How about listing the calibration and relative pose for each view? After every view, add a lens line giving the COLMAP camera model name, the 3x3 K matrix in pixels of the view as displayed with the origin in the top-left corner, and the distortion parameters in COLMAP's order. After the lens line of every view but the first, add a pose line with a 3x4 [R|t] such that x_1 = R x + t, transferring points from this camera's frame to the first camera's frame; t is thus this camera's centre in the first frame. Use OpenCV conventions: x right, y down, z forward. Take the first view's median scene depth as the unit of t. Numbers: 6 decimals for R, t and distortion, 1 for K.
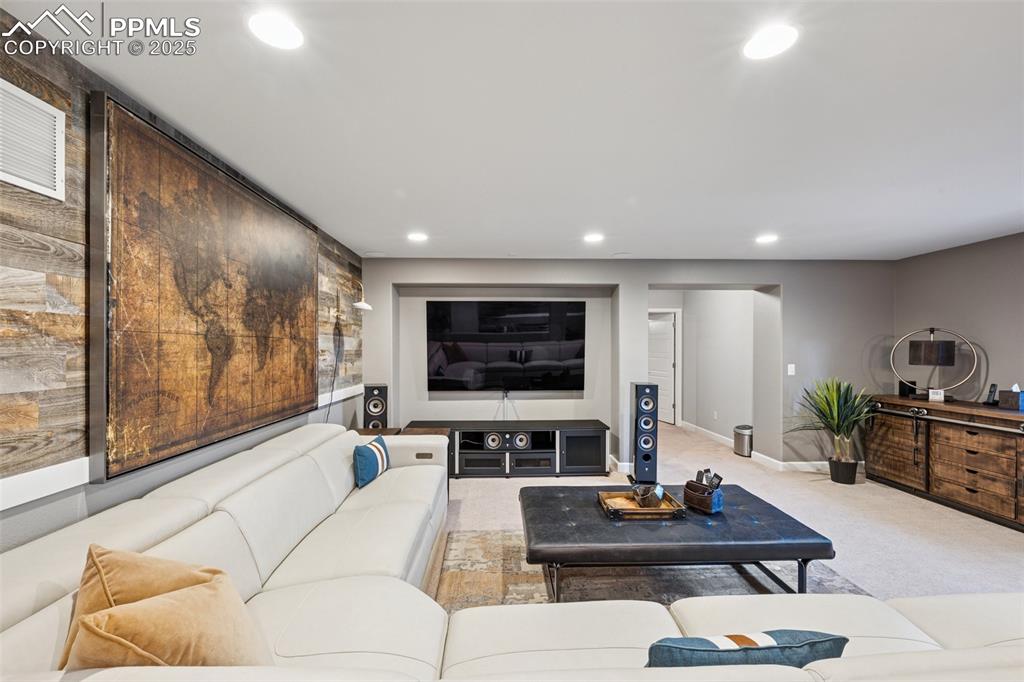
lens RADIAL K [[424.1, 0, 507.0], [0, 424.1, 348.8], [0, 0, 1]] dist [0.000937, 0.000004]
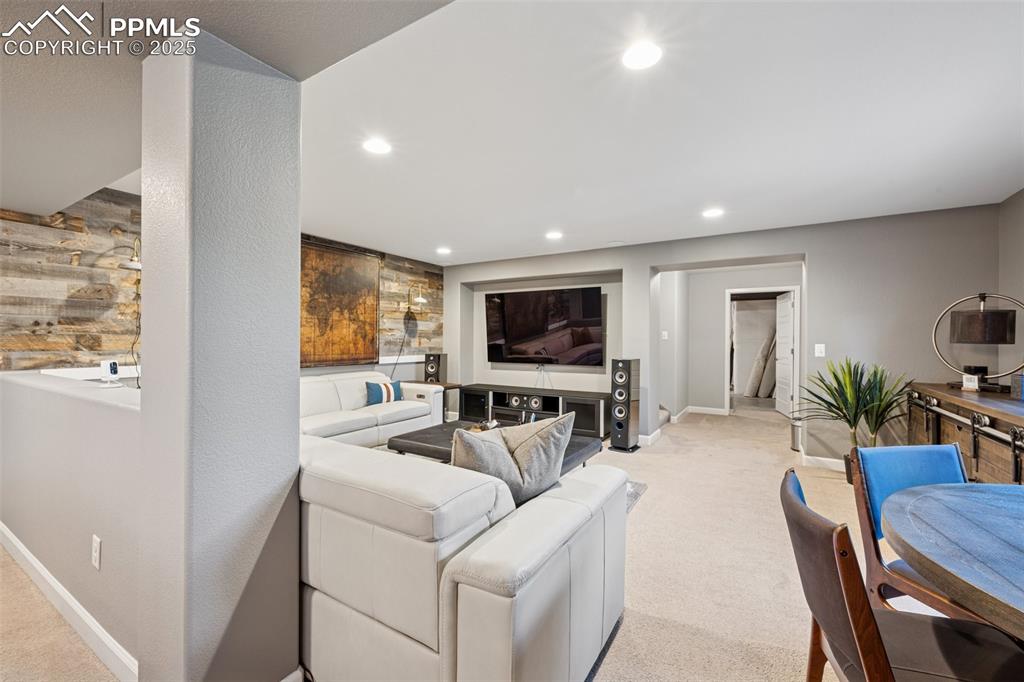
lens RADIAL K [[424.1, 0, 514.9], [0, 424.1, 338.3], [0, 0, 1]] dist [0.000937, 0.000004]
pose [[0.840840, 0.003207, -0.541275, 0.813615], [-0.006838, 0.999966, -0.004697, 0.042848], [0.541241, 0.007651, 0.840833, -0.089984]]
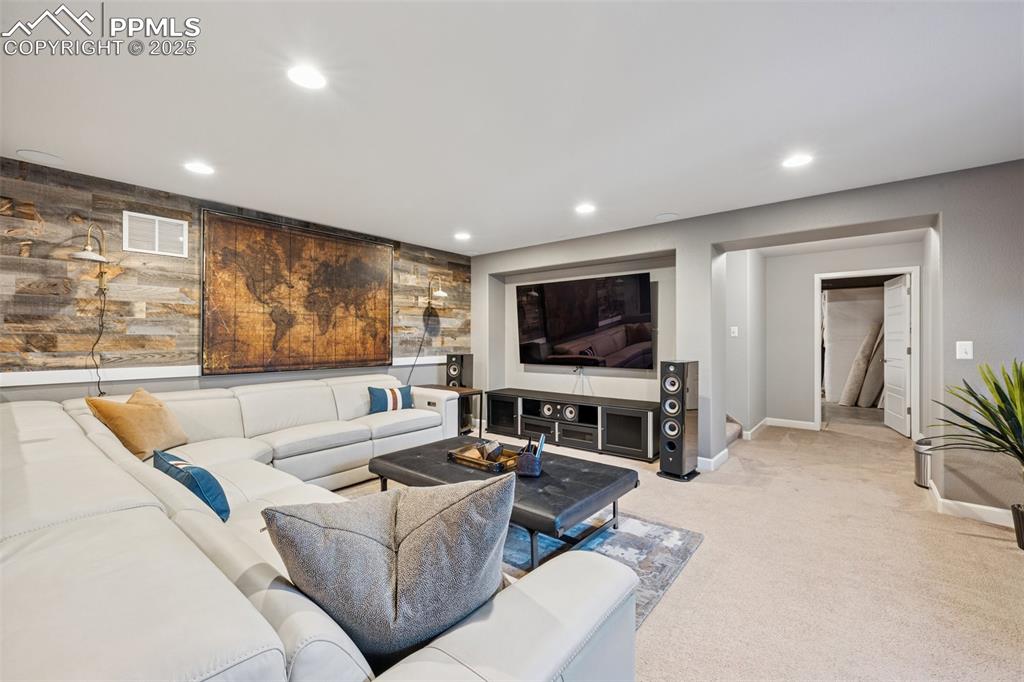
lens RADIAL K [[424.1, 0, 518.0], [0, 424.1, 335.6], [0, 0, 1]] dist [0.000937, 0.000004]
pose [[0.753970, -0.004539, -0.656893, 0.775866], [-0.001432, 0.999962, -0.008554, 0.045315], [0.656907, 0.007390, 0.753935, 0.162373]]
